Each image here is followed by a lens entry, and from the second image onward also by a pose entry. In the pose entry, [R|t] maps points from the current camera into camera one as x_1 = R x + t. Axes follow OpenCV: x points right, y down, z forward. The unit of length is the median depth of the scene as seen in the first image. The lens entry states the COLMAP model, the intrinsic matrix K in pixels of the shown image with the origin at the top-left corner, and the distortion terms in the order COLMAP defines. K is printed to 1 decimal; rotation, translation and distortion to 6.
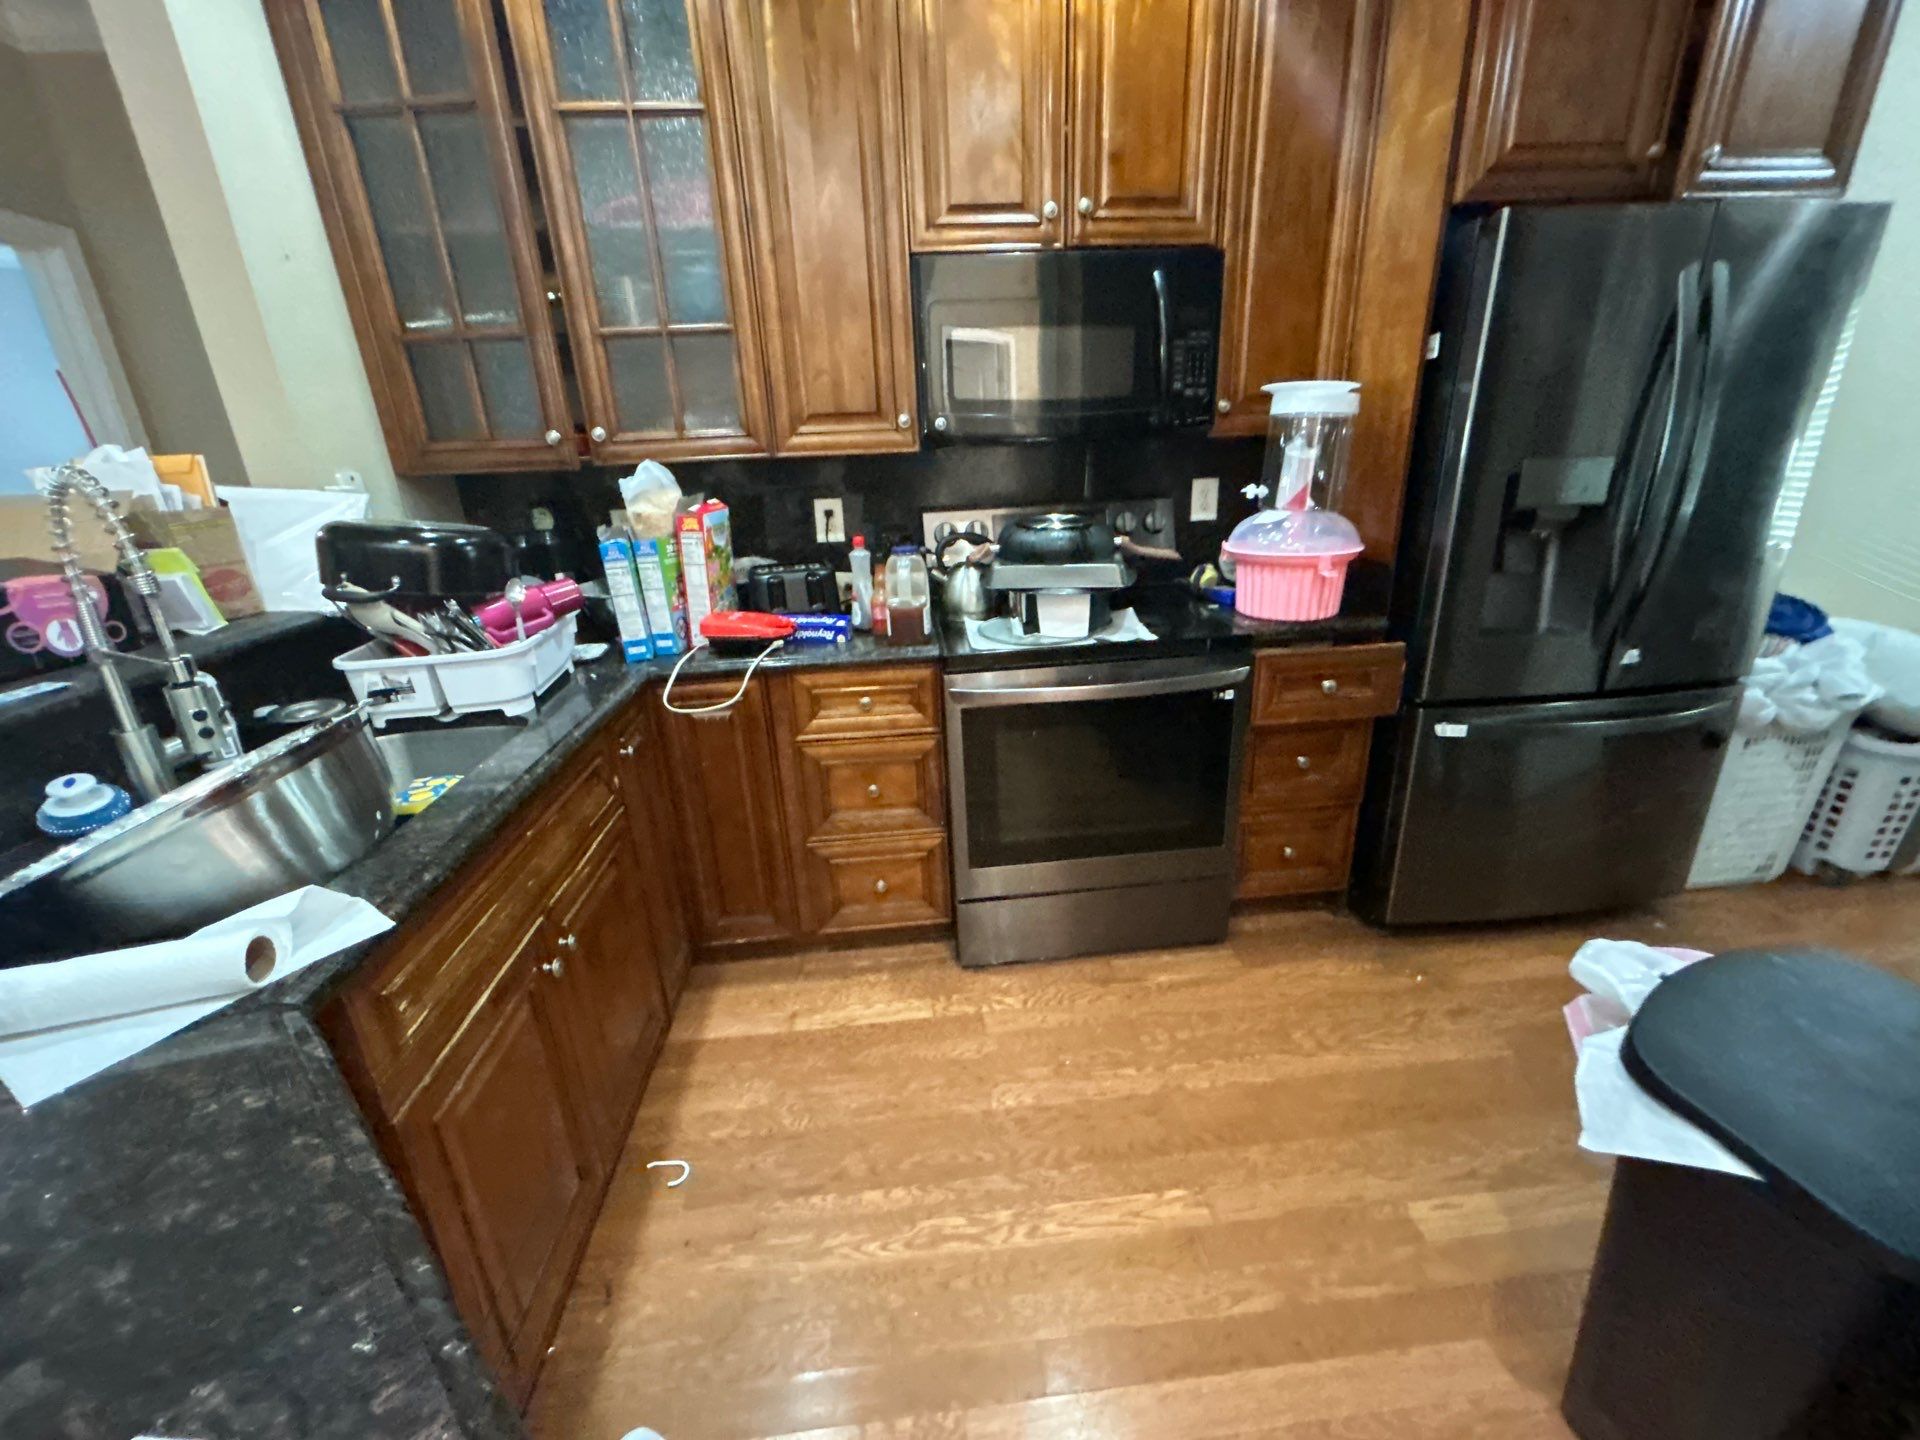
lens RADIAL K [[778.8, 0, 972.1], [0, 778.8, 718.9], [0, 0, 1]] dist [0.002224, 0.000425]
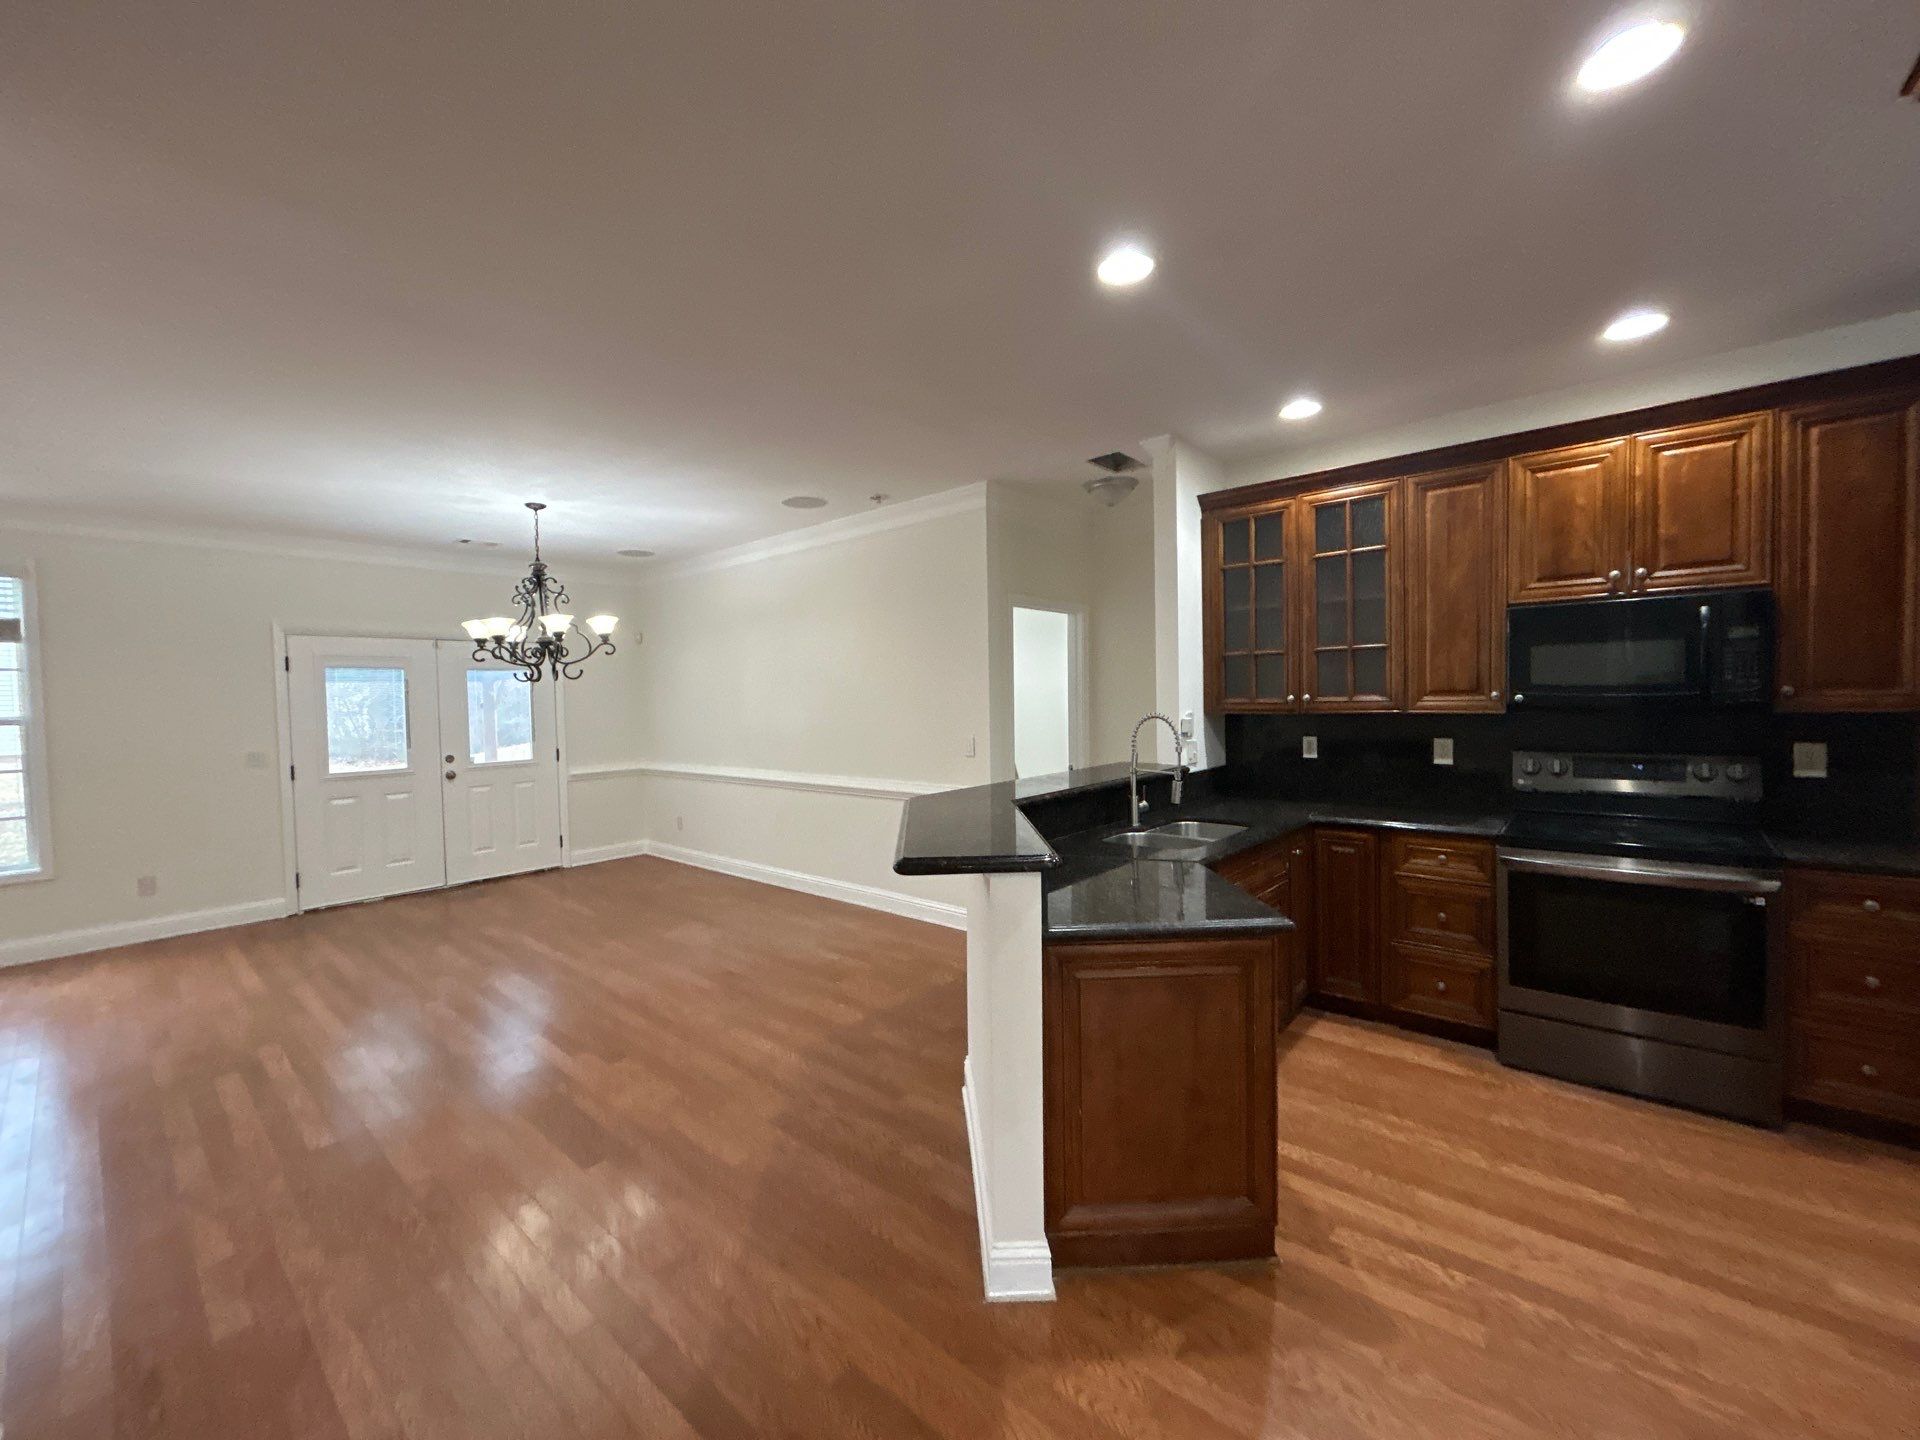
lens RADIAL K [[778.8, 0, 972.1], [0, 778.8, 718.9], [0, 0, 1]] dist [0.002224, 0.000425]
pose [[0.696473, 0.047580, -0.716004, 0.326016], [-0.253621, 0.949721, -0.183592, 0.246751], [0.671269, 0.309460, 0.673523, -0.833978]]
